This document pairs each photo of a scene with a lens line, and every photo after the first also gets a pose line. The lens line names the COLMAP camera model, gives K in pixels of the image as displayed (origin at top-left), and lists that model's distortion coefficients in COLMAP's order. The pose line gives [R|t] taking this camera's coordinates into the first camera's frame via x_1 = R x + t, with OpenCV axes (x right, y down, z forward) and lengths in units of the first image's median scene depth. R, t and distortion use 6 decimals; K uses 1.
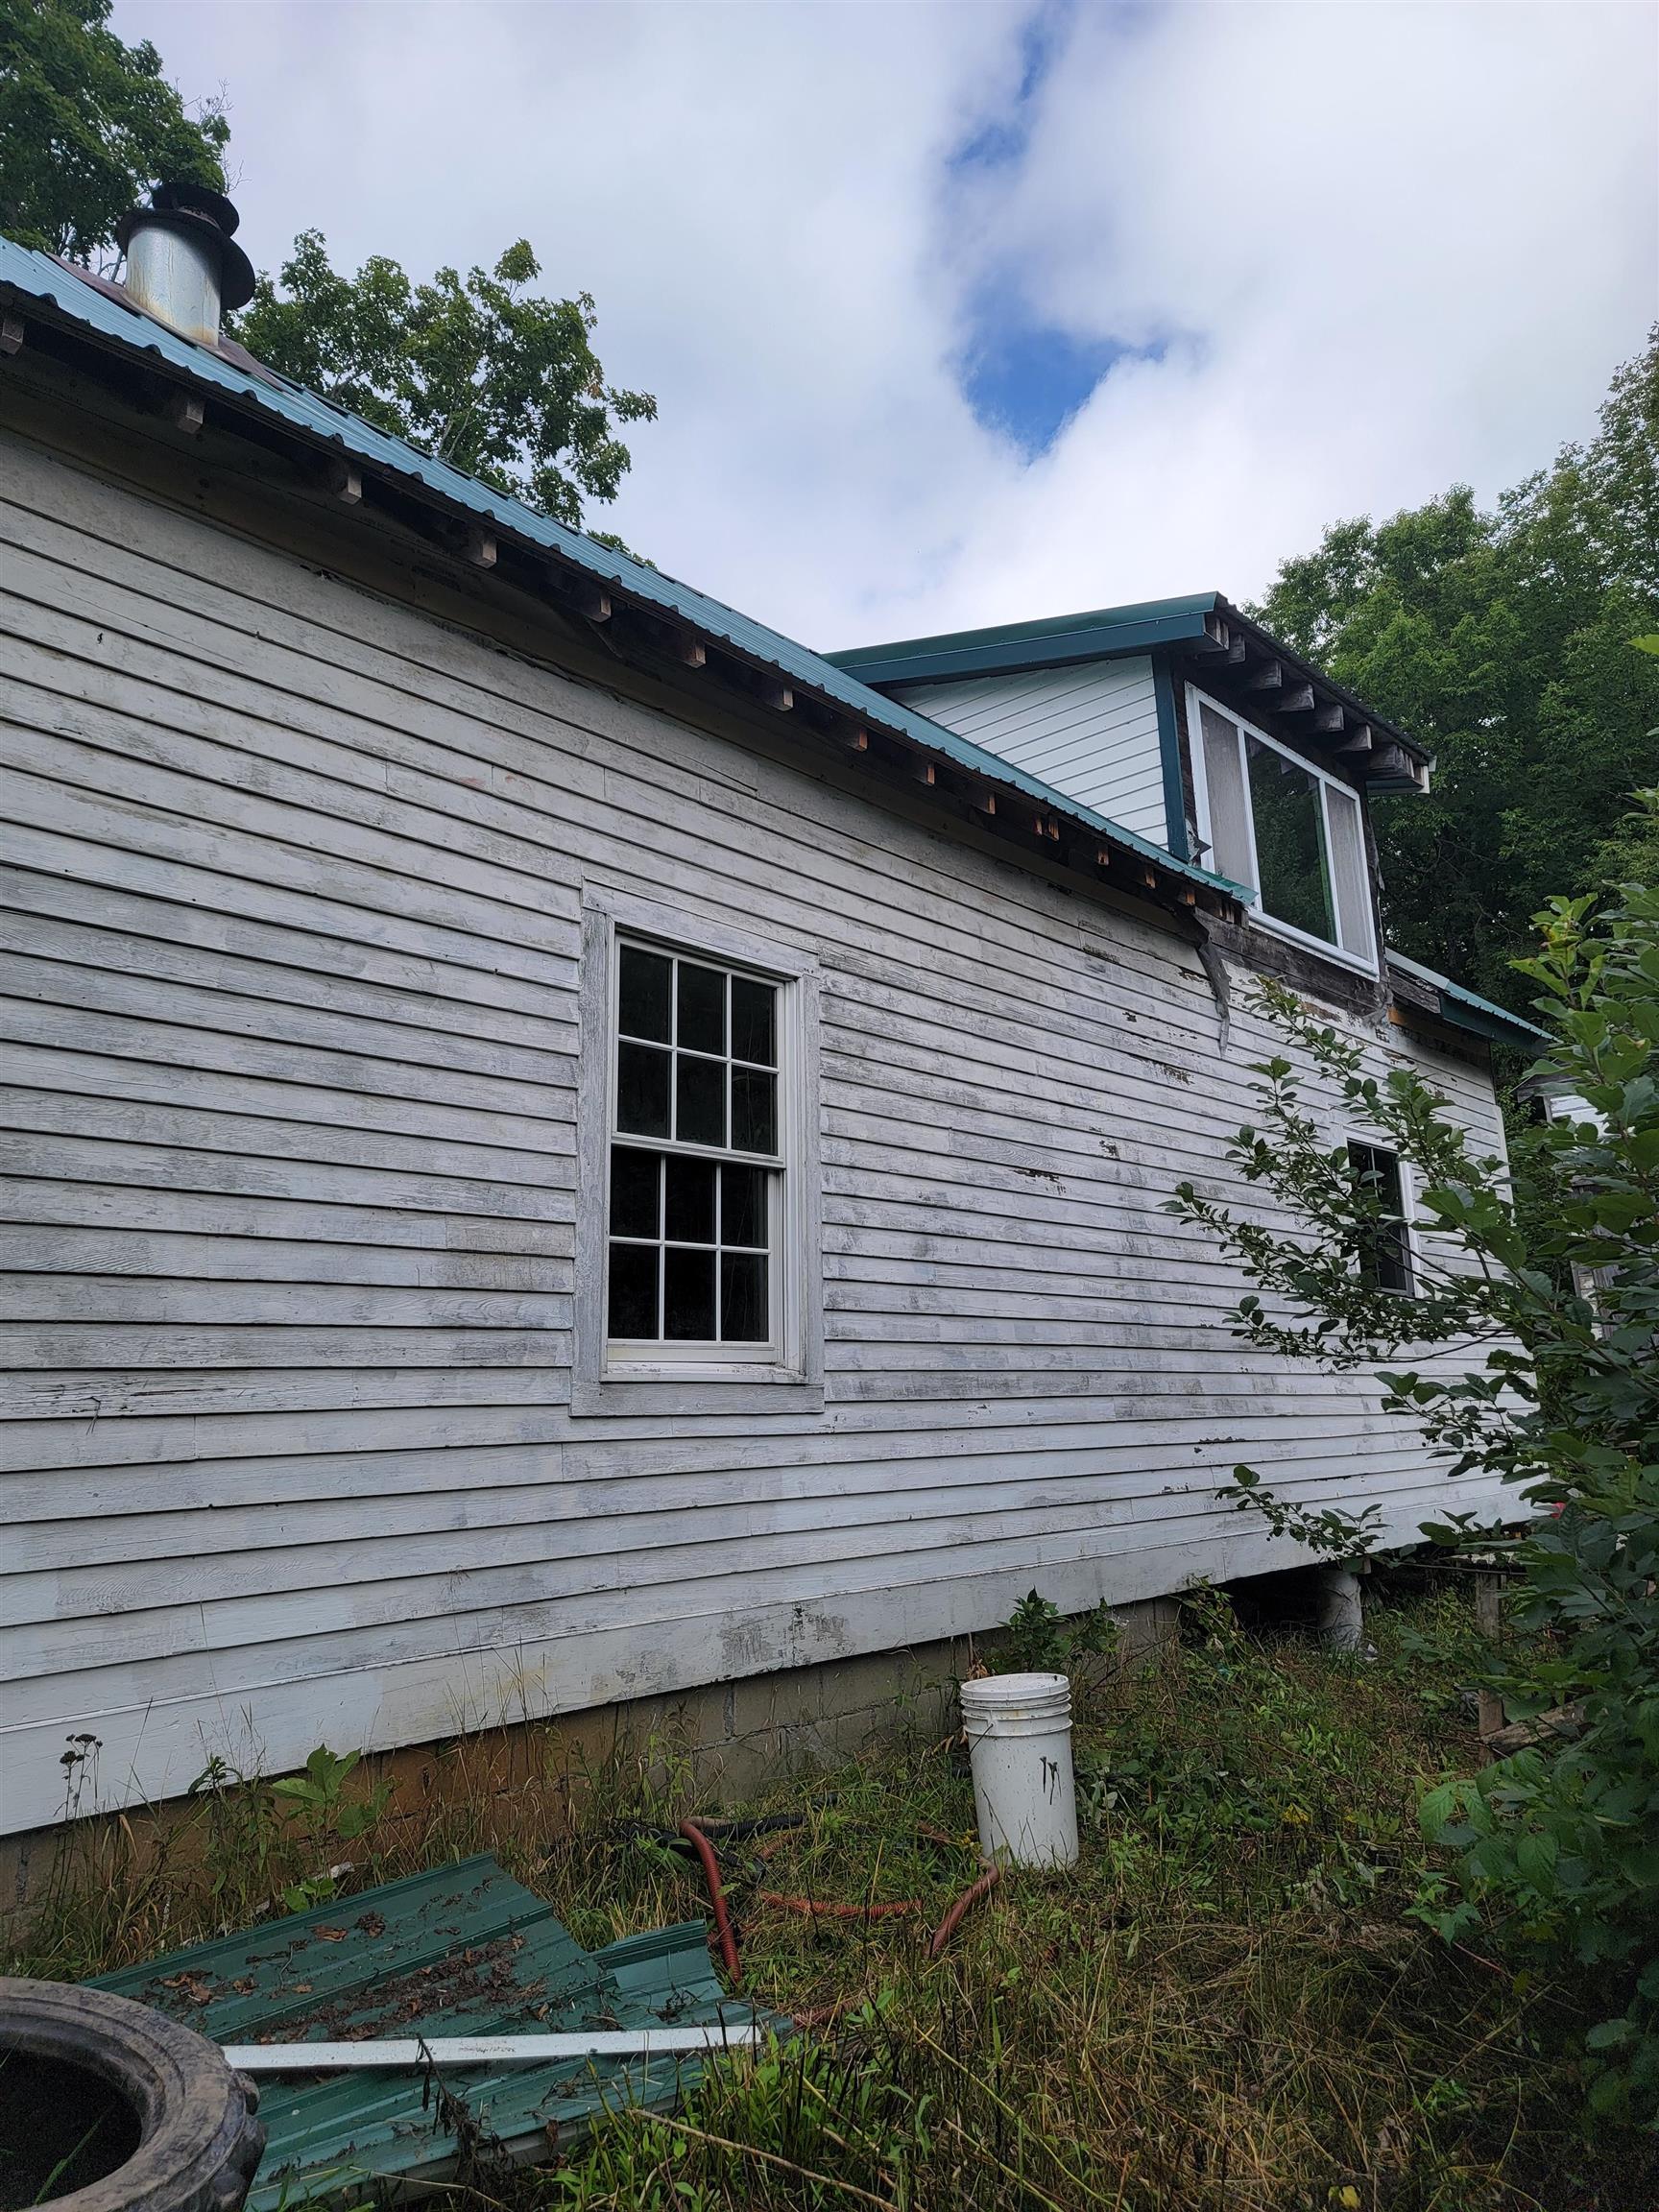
lens RADIAL K [[1551.3, 0, 850.7], [0, 1551.3, 1077.5], [0, 0, 1]] dist [0.066177, -0.036494]
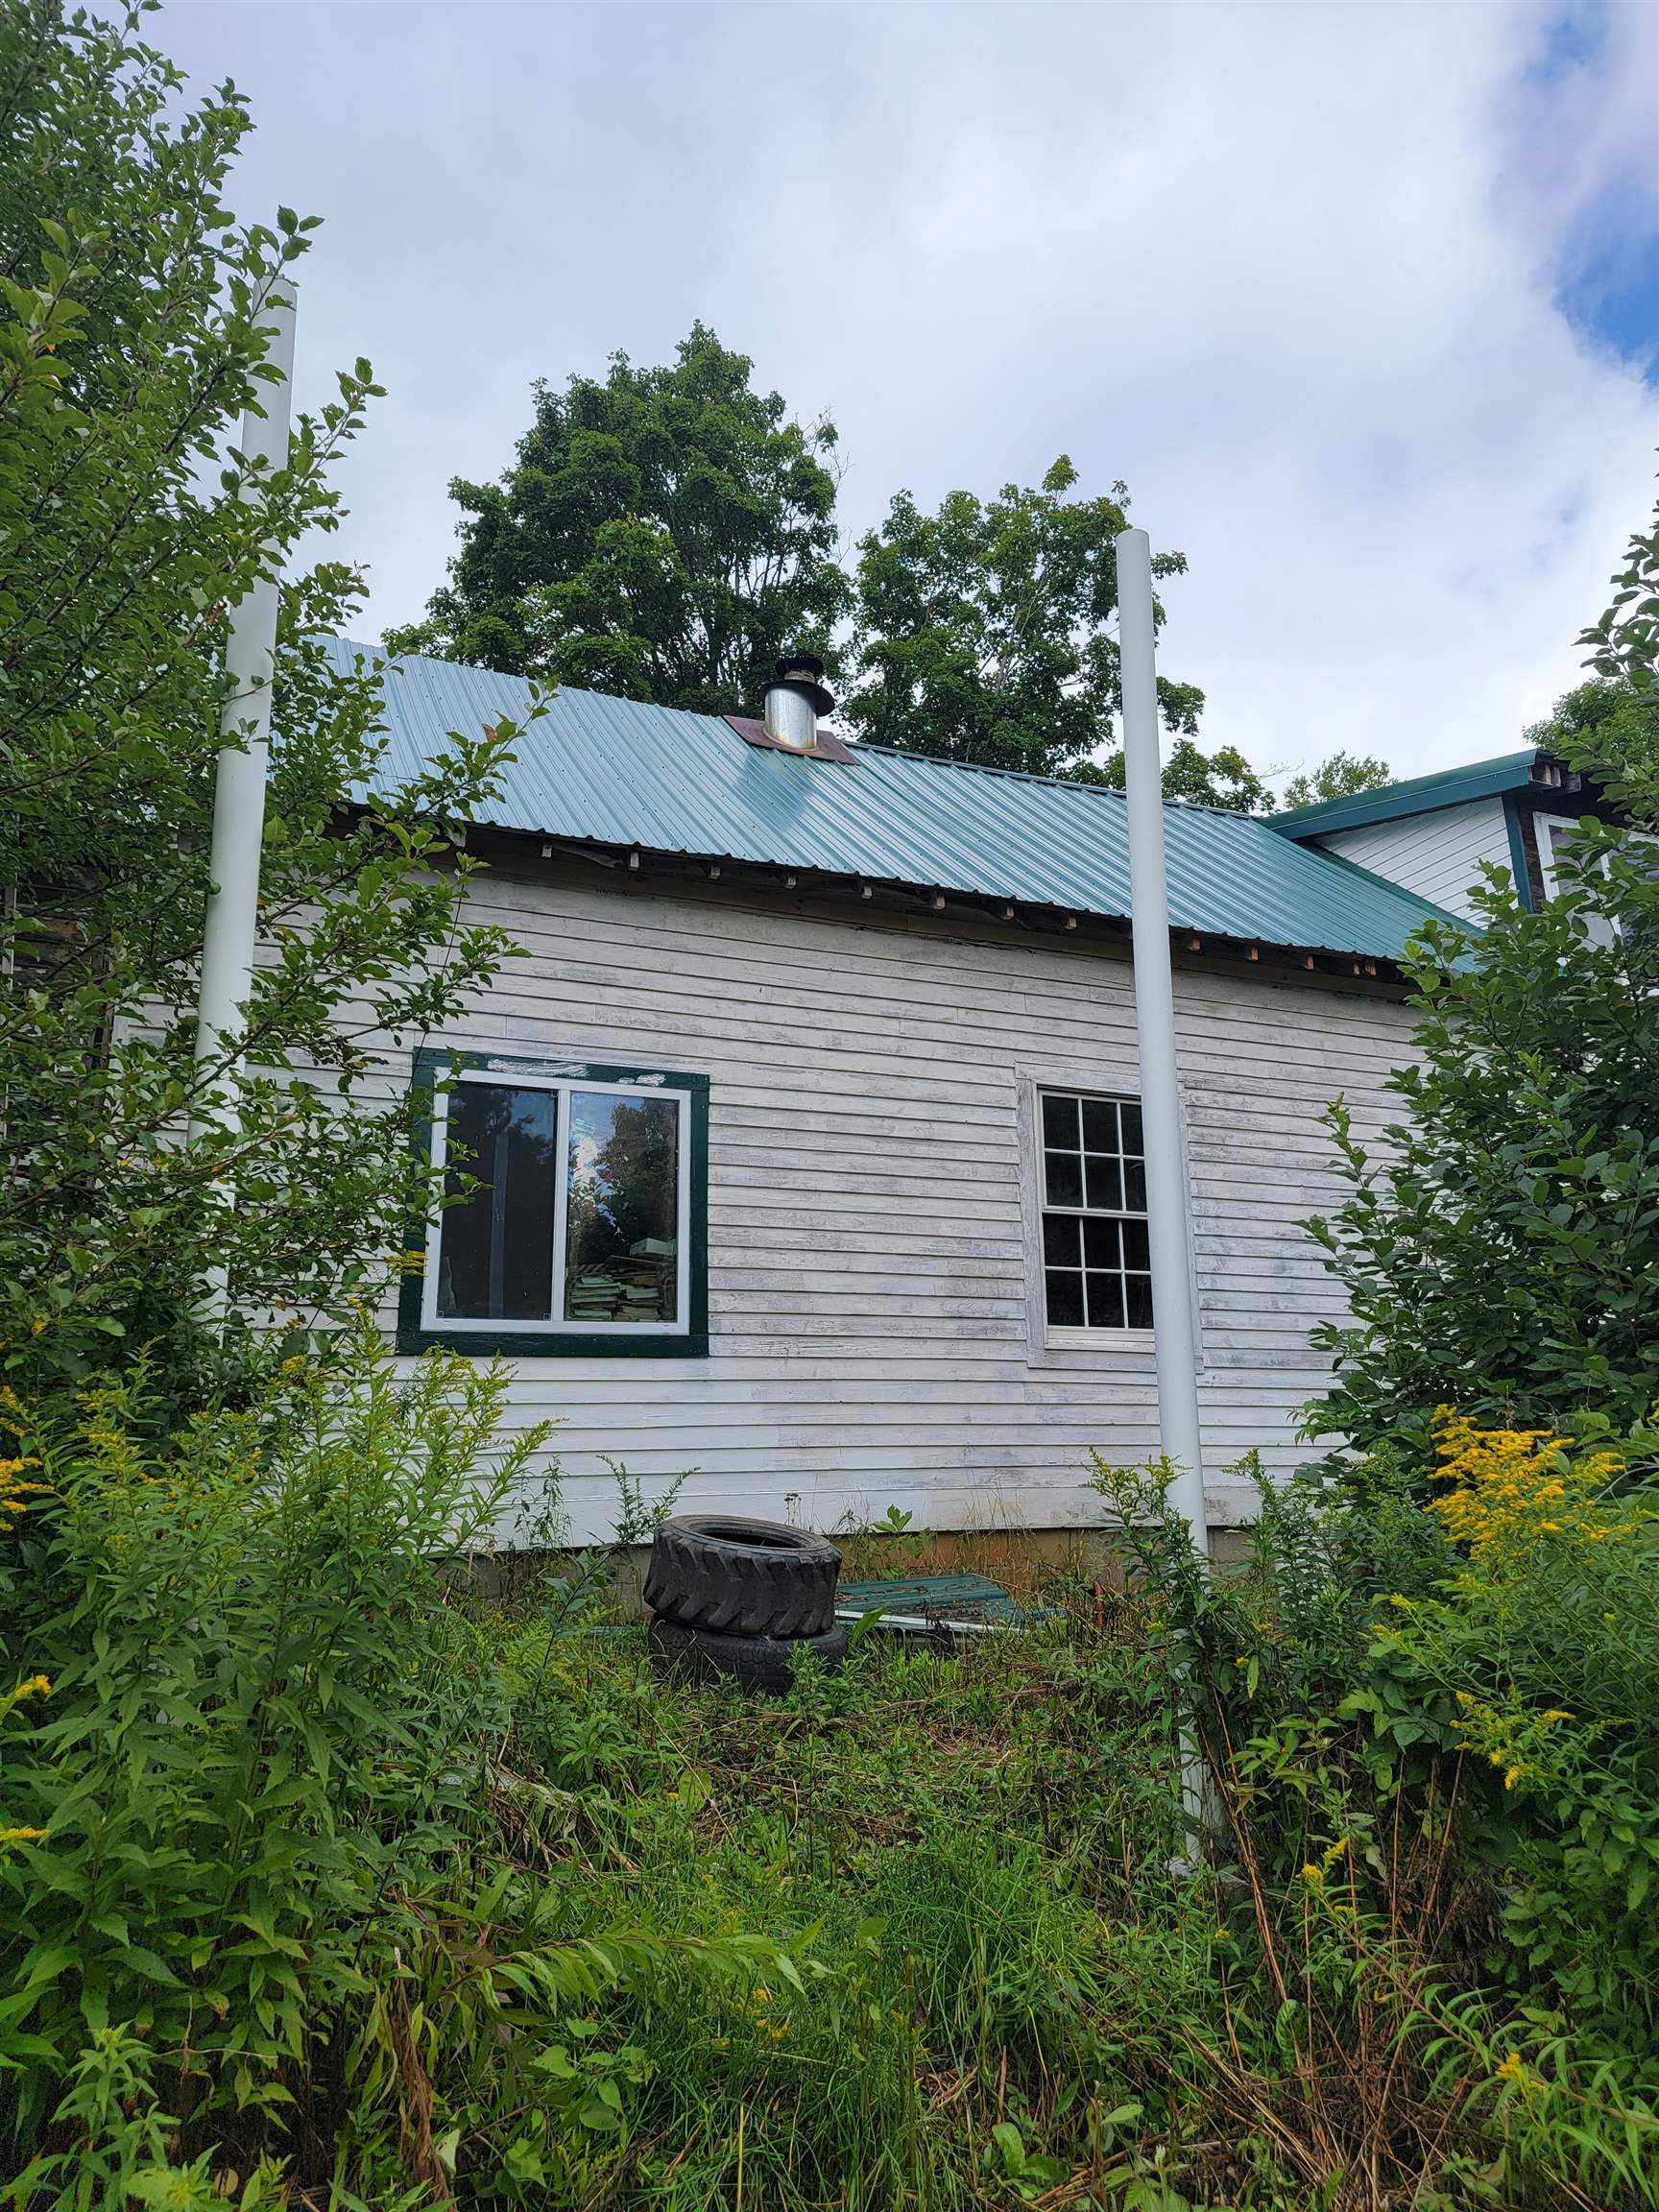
lens RADIAL K [[1551.3, 0, 827.5], [0, 1551.3, 1103.5], [0, 0, 1]] dist [0.066177, -0.036494]
pose [[0.903216, -0.092868, -0.419018, 0.353276], [0.083488, 0.995677, -0.040710, -0.027174], [0.420987, 0.001787, 0.907065, -0.648274]]
